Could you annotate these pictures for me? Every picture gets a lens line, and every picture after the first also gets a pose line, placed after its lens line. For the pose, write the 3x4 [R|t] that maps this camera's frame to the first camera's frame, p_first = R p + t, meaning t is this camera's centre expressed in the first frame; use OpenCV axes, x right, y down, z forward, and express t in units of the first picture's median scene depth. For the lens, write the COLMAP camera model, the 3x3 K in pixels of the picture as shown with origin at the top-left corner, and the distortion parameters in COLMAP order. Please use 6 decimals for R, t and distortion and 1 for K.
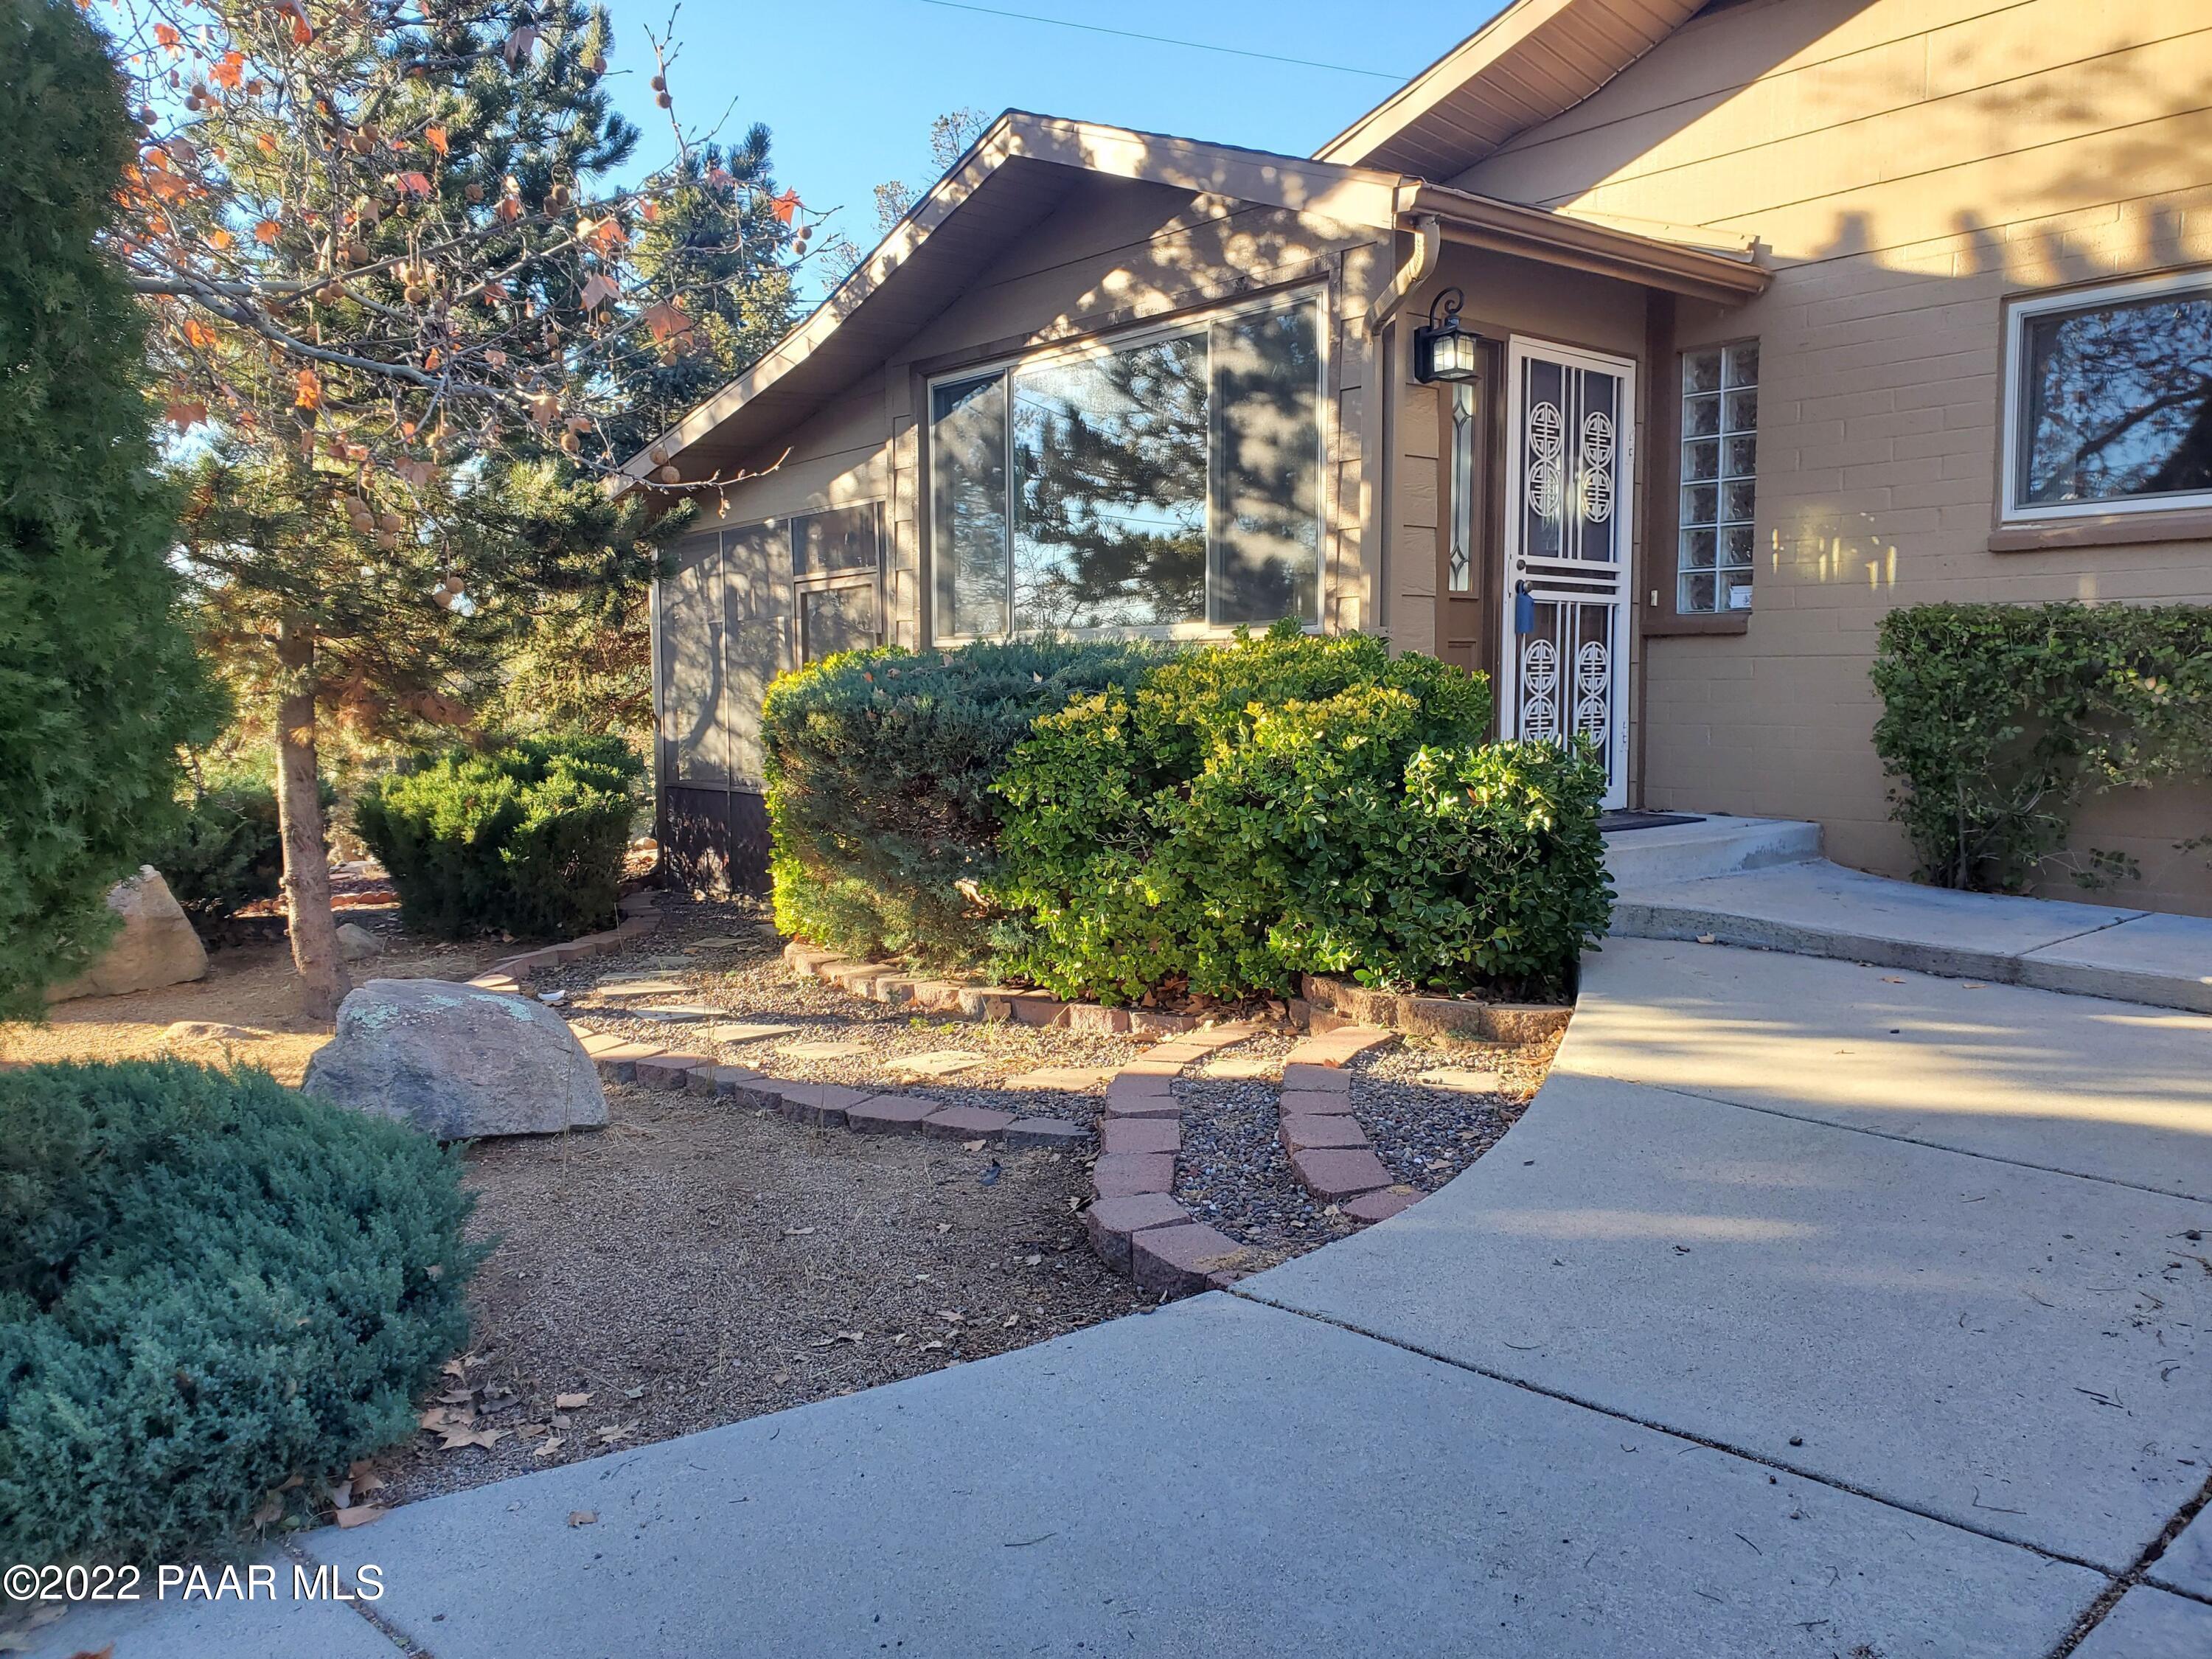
lens RADIAL K [[1642.6, 0, 1106.0], [0, 1642.6, 829.5], [0, 0, 1]] dist [0.030769, -0.005316]
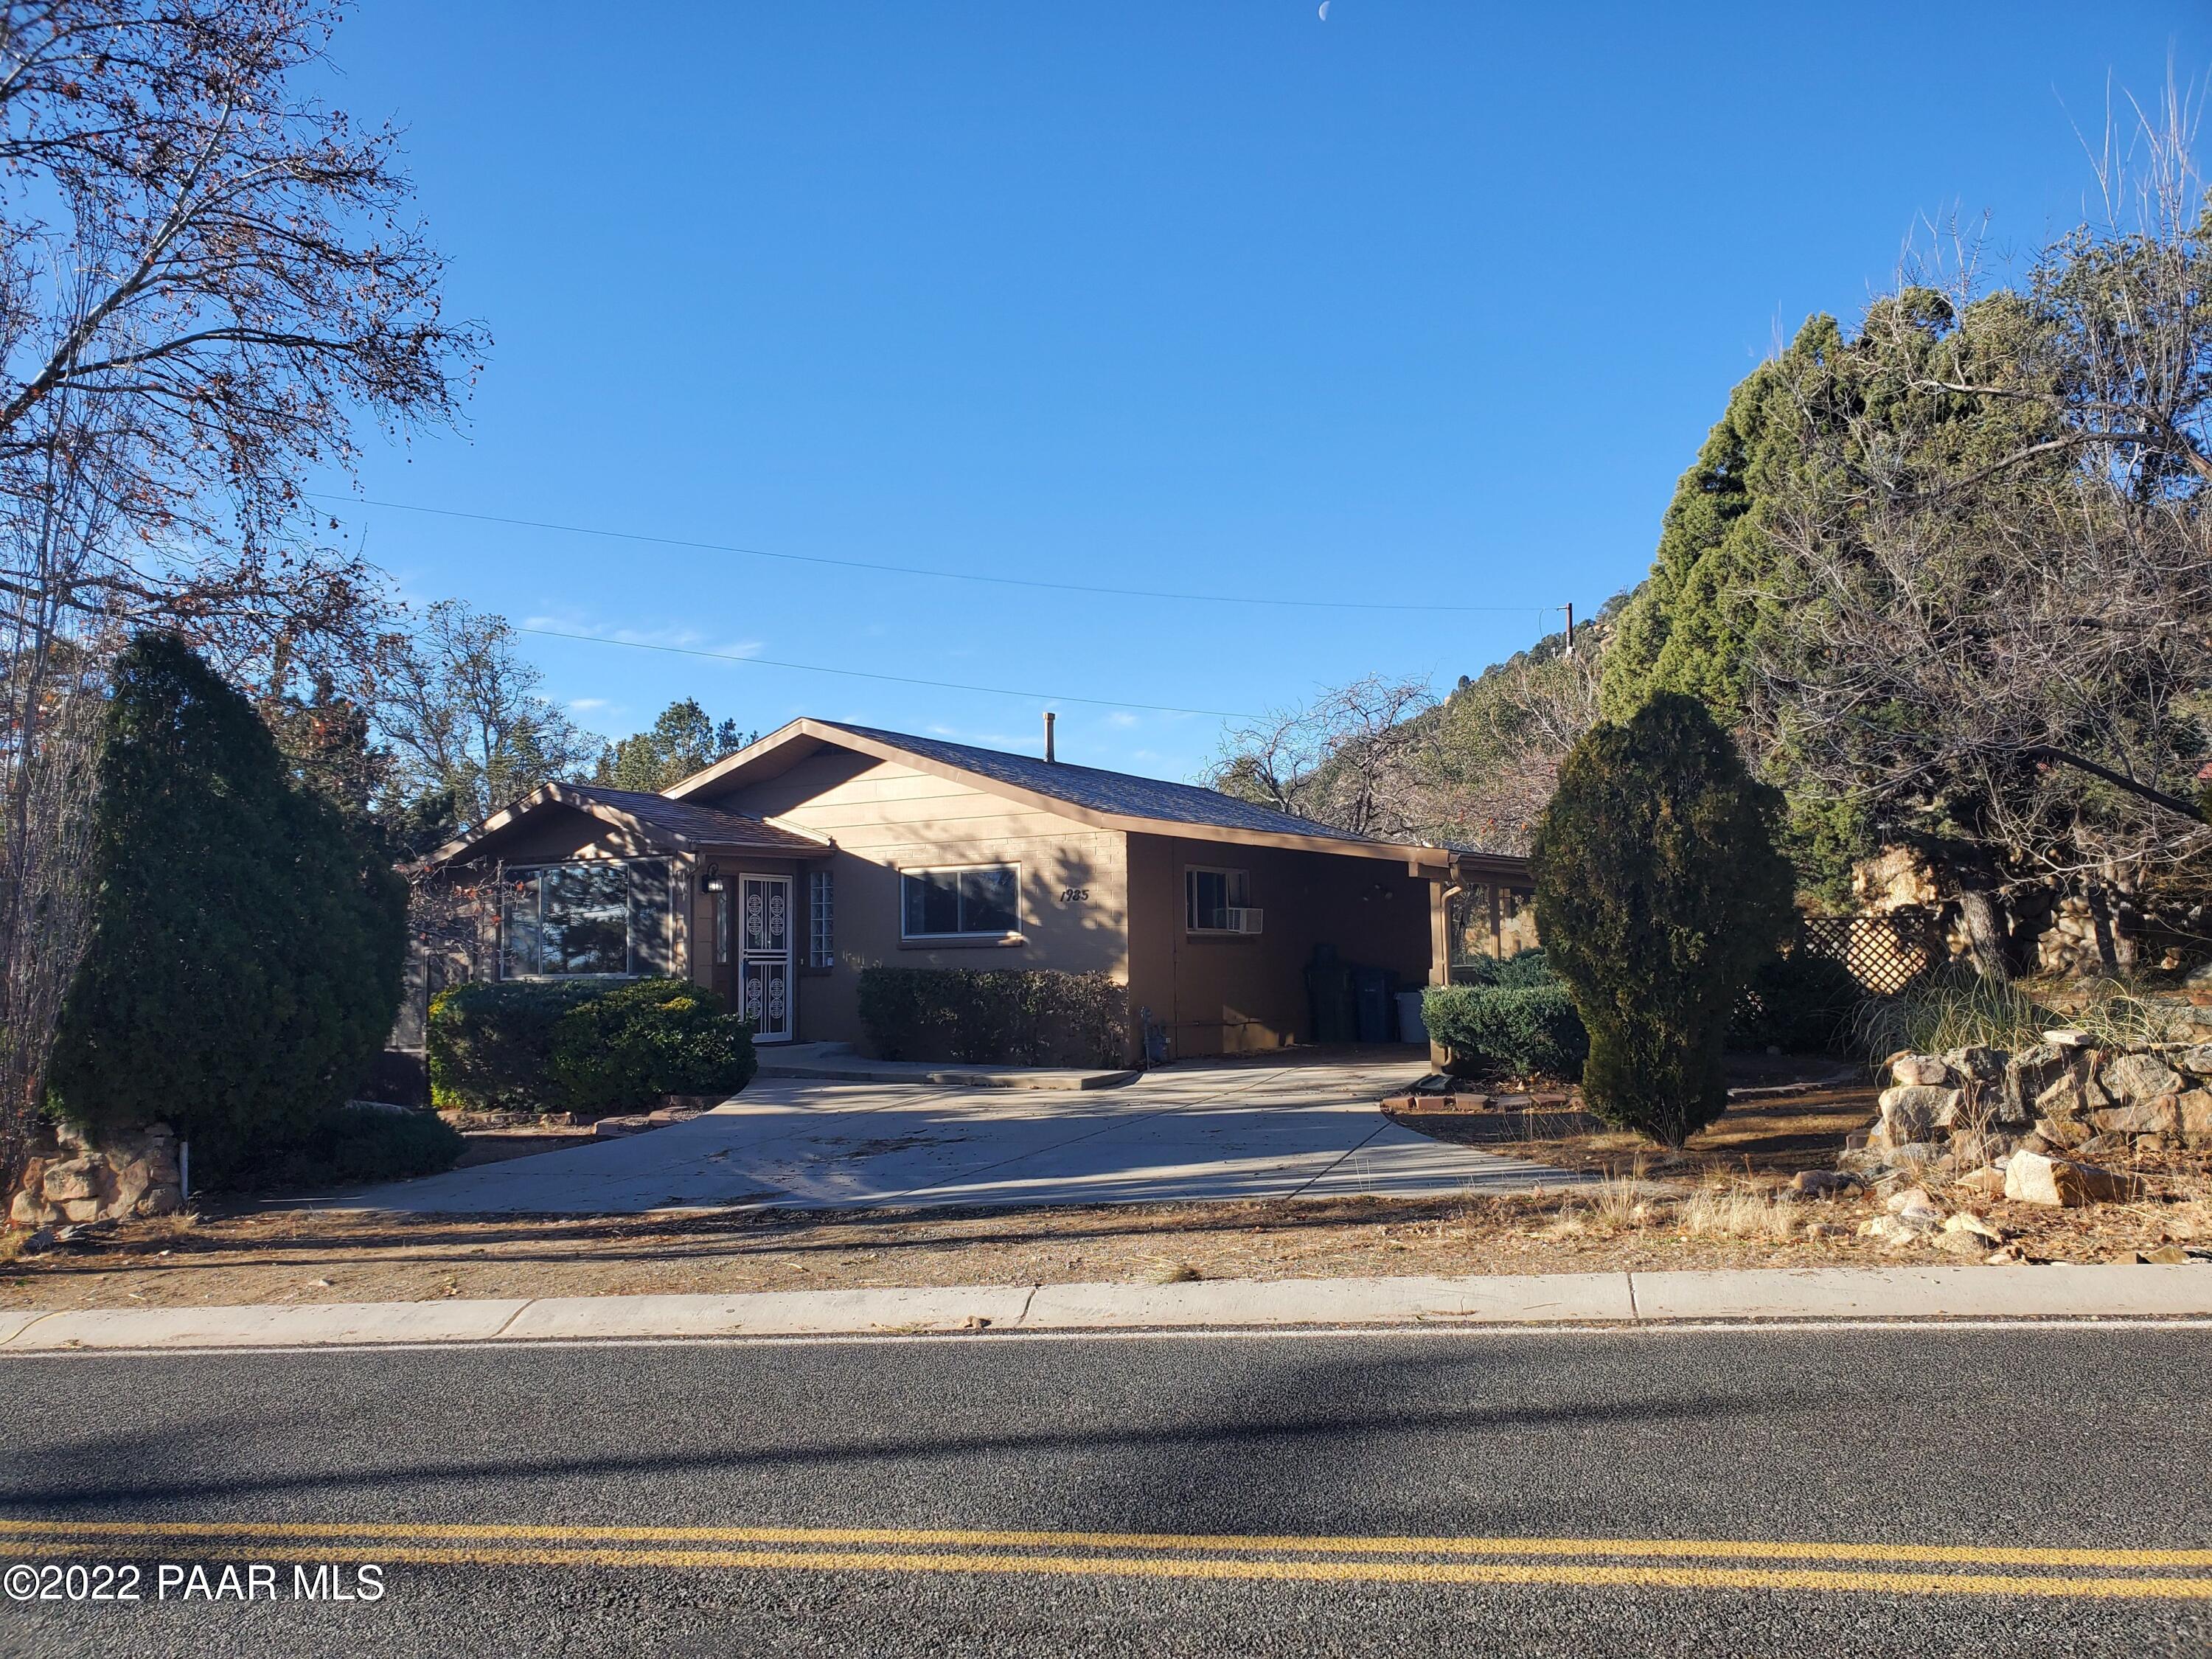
lens RADIAL K [[1642.6, 0, 1106.0], [0, 1642.6, 829.5], [0, 0, 1]] dist [0.030769, -0.005316]
pose [[0.939707, 0.020308, 0.341377, -0.134277], [0.040126, 0.984792, -0.169038, 0.134556], [-0.339618, 0.172544, 0.924601, -1.887683]]
